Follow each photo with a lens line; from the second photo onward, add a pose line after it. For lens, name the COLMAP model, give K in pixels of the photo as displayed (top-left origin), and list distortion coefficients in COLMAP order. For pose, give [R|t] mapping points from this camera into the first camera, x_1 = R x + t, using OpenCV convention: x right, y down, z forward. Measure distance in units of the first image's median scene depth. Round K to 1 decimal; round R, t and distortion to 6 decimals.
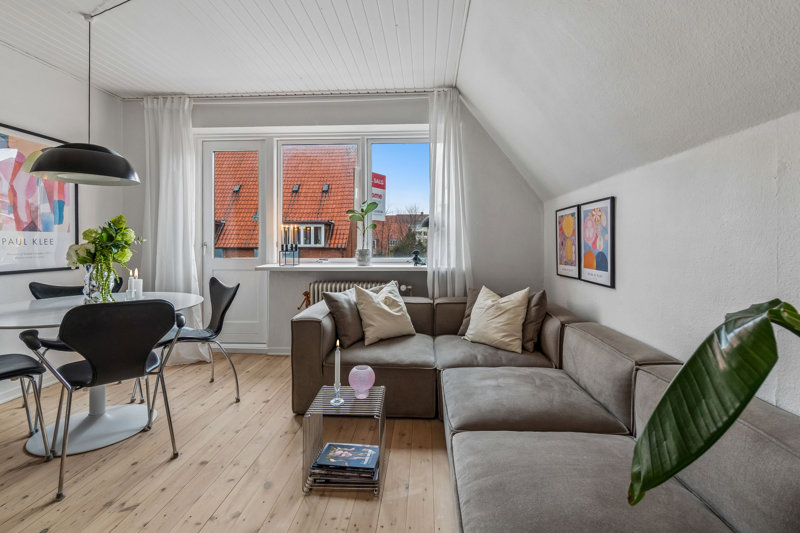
lens RADIAL K [[354.4, 0, 405.2], [0, 354.4, 246.0], [0, 0, 1]] dist [-0.003601, 0.000772]
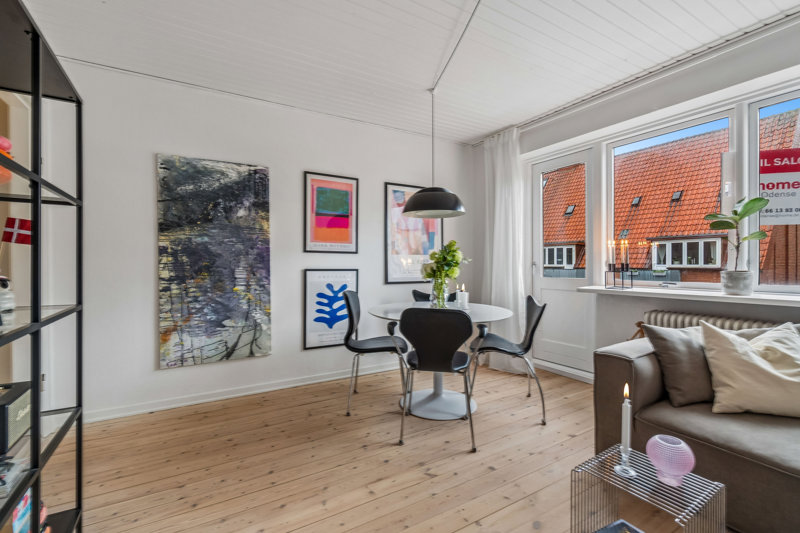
lens RADIAL K [[354.4, 0, 395.1], [0, 354.4, 267.9], [0, 0, 1]] dist [-0.003601, 0.000772]
pose [[0.554503, 0.006862, -0.832153, 0.102536], [-0.003341, 0.999976, 0.006020, 0.003890], [0.832175, -0.000557, 0.554513, 0.115979]]
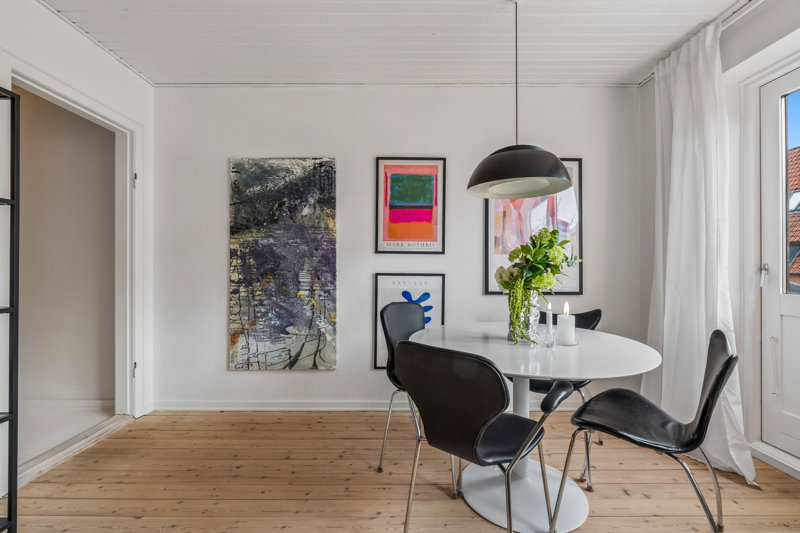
lens RADIAL K [[354.4, 0, 398.3], [0, 354.4, 267.1], [0, 0, 1]] dist [-0.003601, 0.000772]
pose [[0.060256, -0.002074, -0.998181, -0.053279], [-0.009210, 0.999954, -0.002633, 0.001257], [0.998140, 0.009352, 0.060234, 0.534075]]
